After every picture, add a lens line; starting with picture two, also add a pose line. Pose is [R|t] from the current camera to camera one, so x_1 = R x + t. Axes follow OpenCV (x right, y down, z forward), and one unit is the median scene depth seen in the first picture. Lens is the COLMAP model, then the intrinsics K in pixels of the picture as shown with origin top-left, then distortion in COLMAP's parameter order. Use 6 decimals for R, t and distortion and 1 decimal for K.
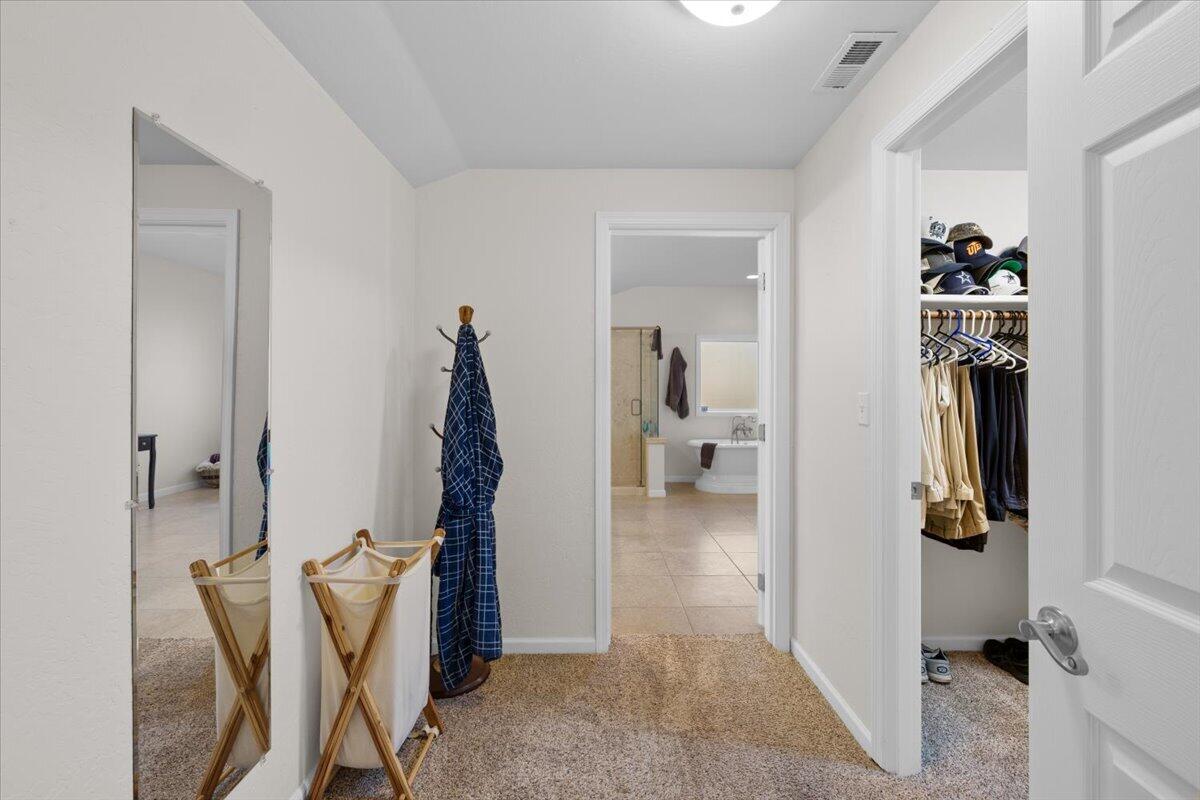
lens RADIAL K [[503.6, 0, 607.1], [0, 503.6, 393.6], [0, 0, 1]] dist [0.001180, 0.000046]
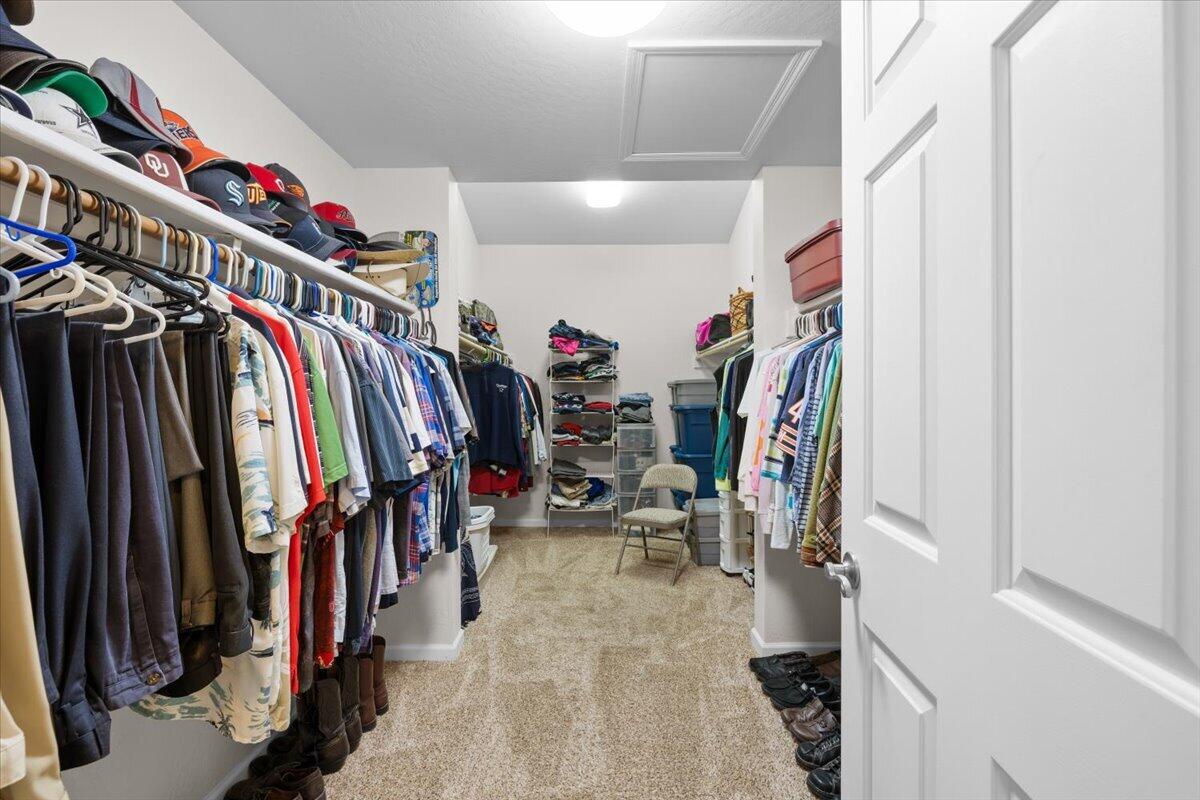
lens RADIAL K [[545.7, 0, 602.2], [0, 545.7, 402.1], [0, 0, 1]] dist [0.000276, 0.000552]
pose [[0.016551, -0.000945, 0.999863, 0.395019], [-0.001098, 0.999999, 0.000963, 0.003382], [-0.999862, -0.001114, 0.016550, 0.625122]]
